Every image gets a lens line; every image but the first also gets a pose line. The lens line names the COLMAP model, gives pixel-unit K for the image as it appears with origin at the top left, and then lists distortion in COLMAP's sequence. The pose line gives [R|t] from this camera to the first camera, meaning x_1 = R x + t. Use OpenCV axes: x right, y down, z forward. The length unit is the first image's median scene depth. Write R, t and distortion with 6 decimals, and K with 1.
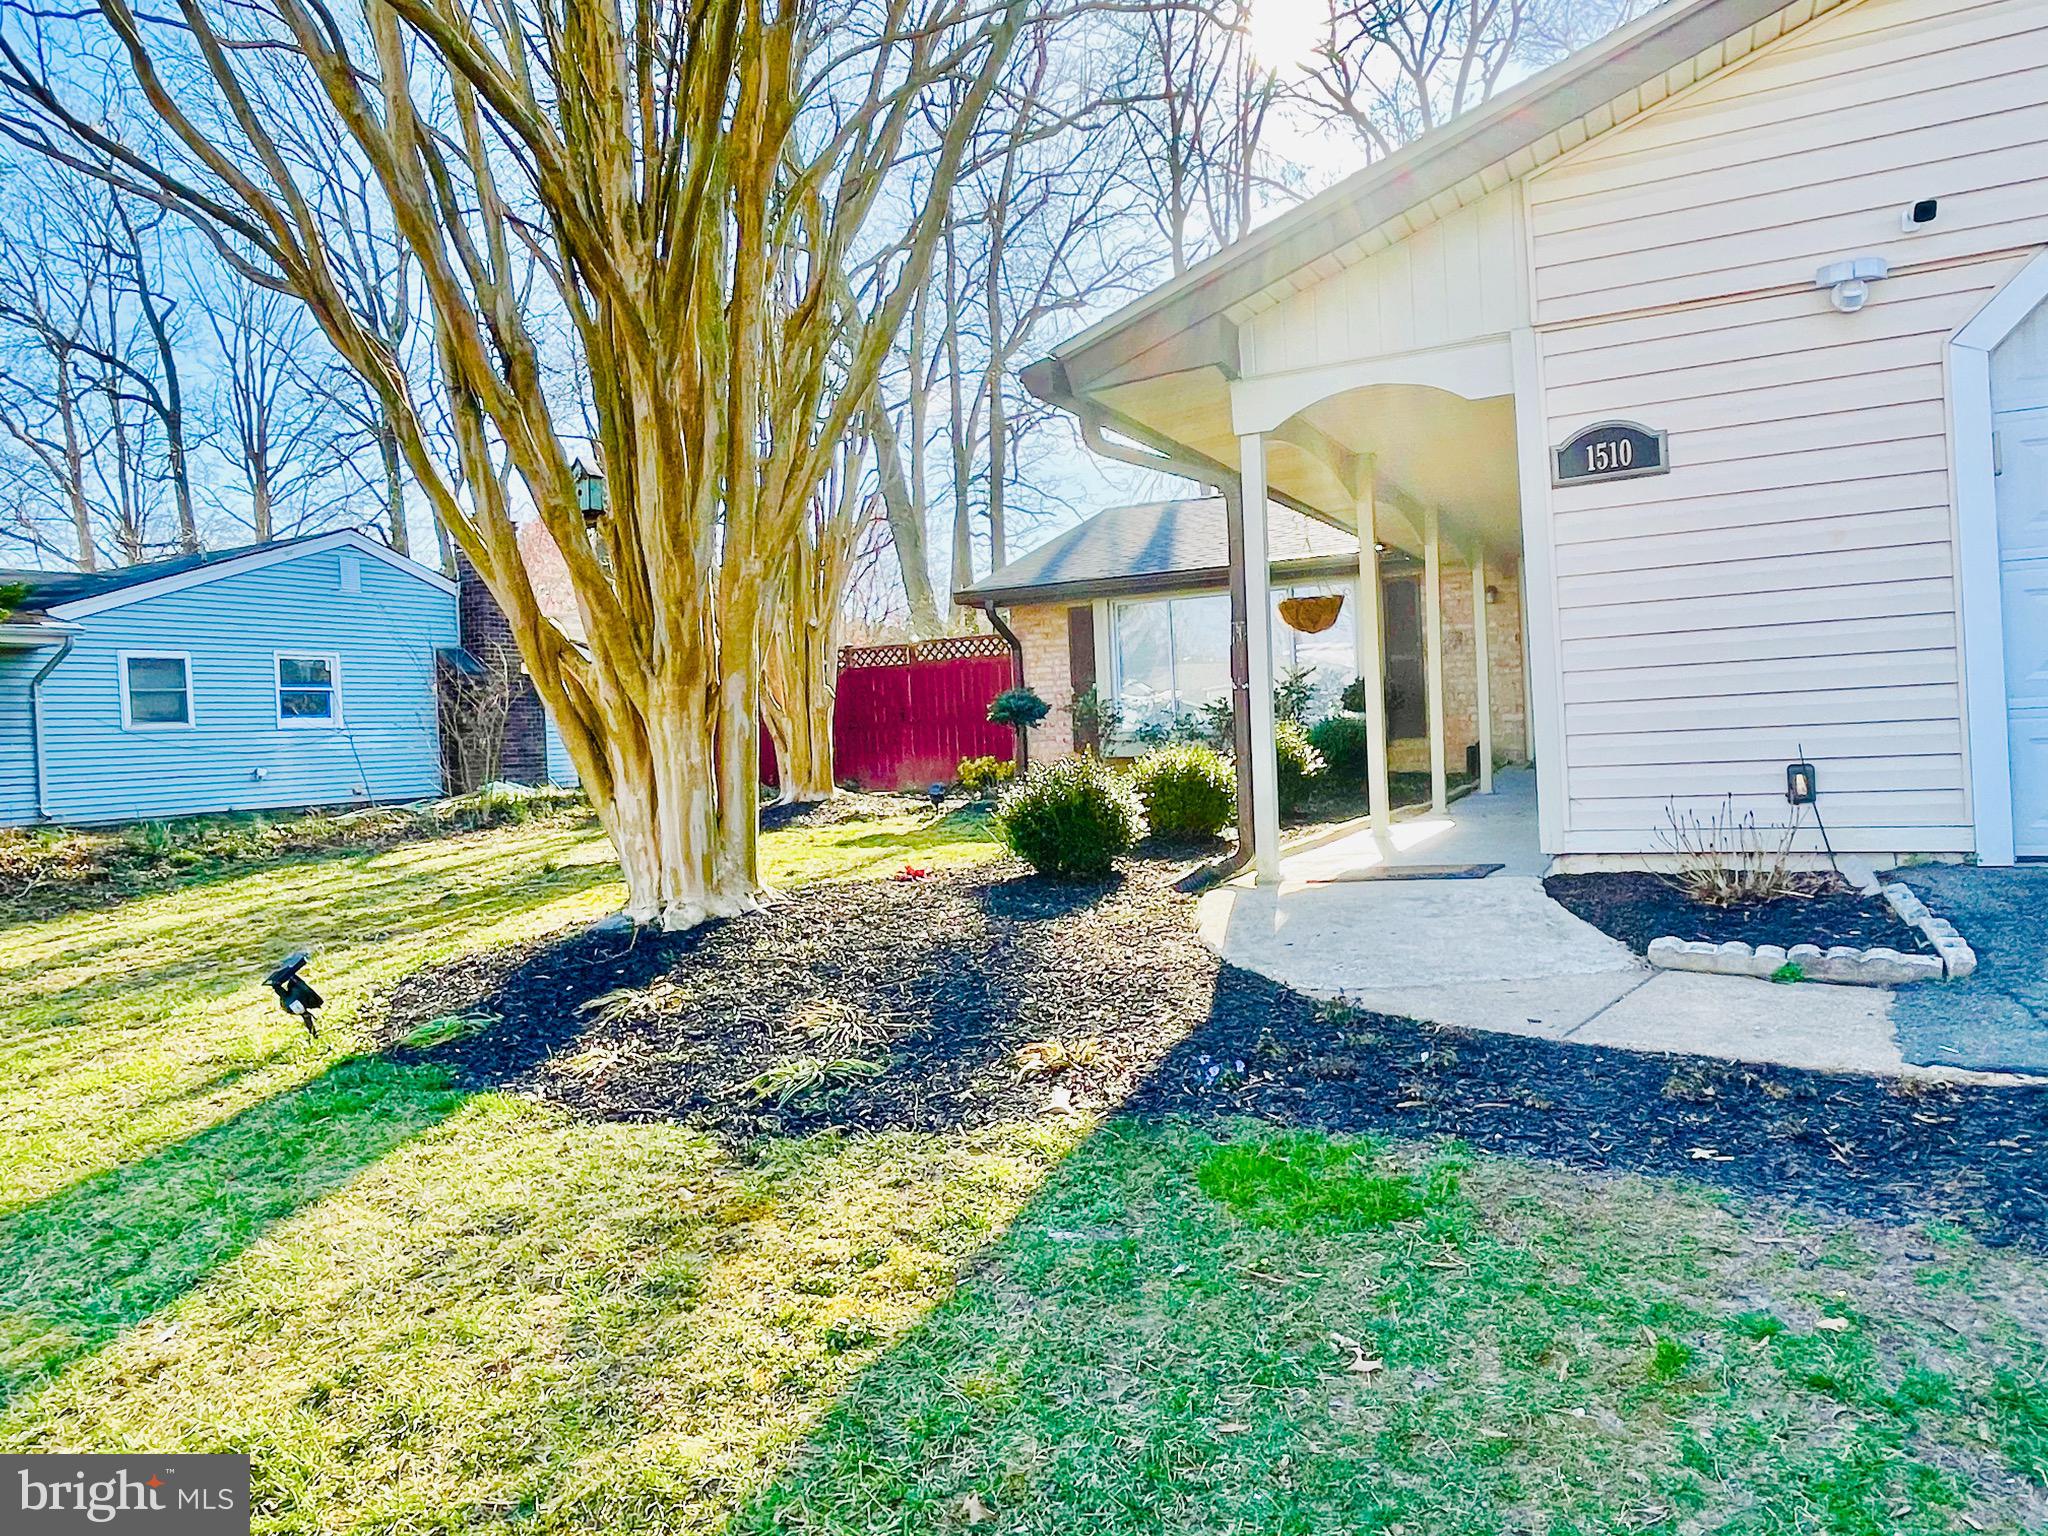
lens RADIAL K [[1399.1, 0, 1024.0], [0, 1399.1, 768.0], [0, 0, 1]] dist [-0.000990, -0.000282]
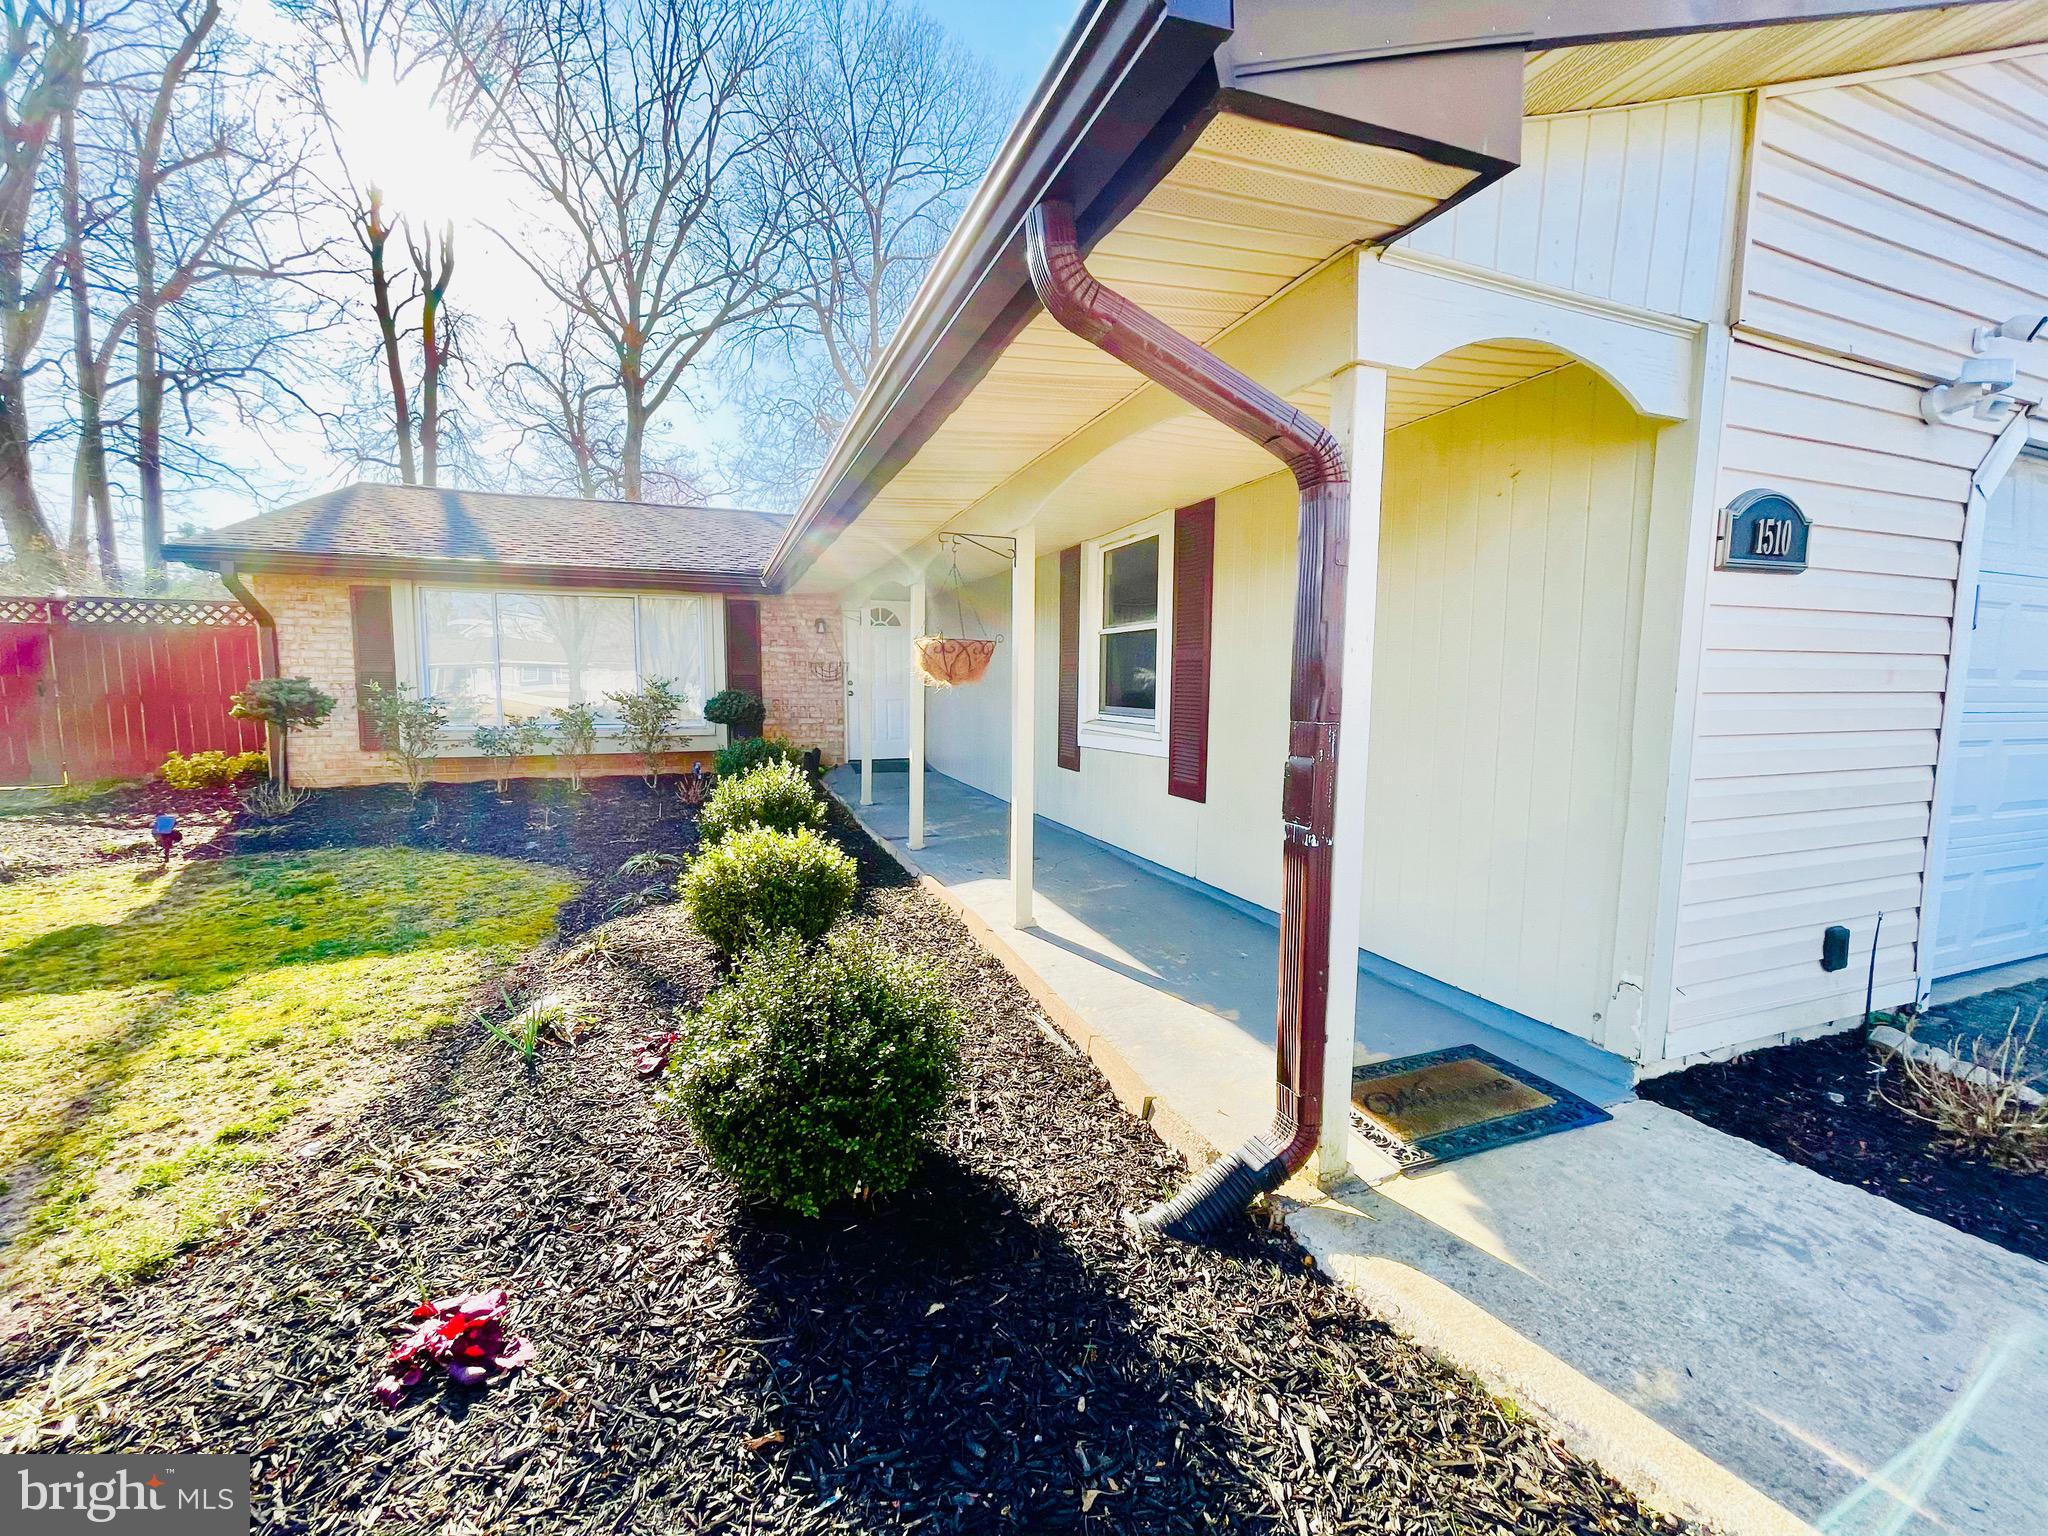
lens RADIAL K [[827.1, 0, 1017.1], [0, 827.1, 765.7], [0, 0, 1]] dist [-0.011989, 0.006205]
pose [[0.683293, -0.018448, 0.729911, -0.060134], [-0.027037, 0.998356, 0.050543, -0.039091], [-0.729643, -0.054271, 0.681671, 0.339631]]
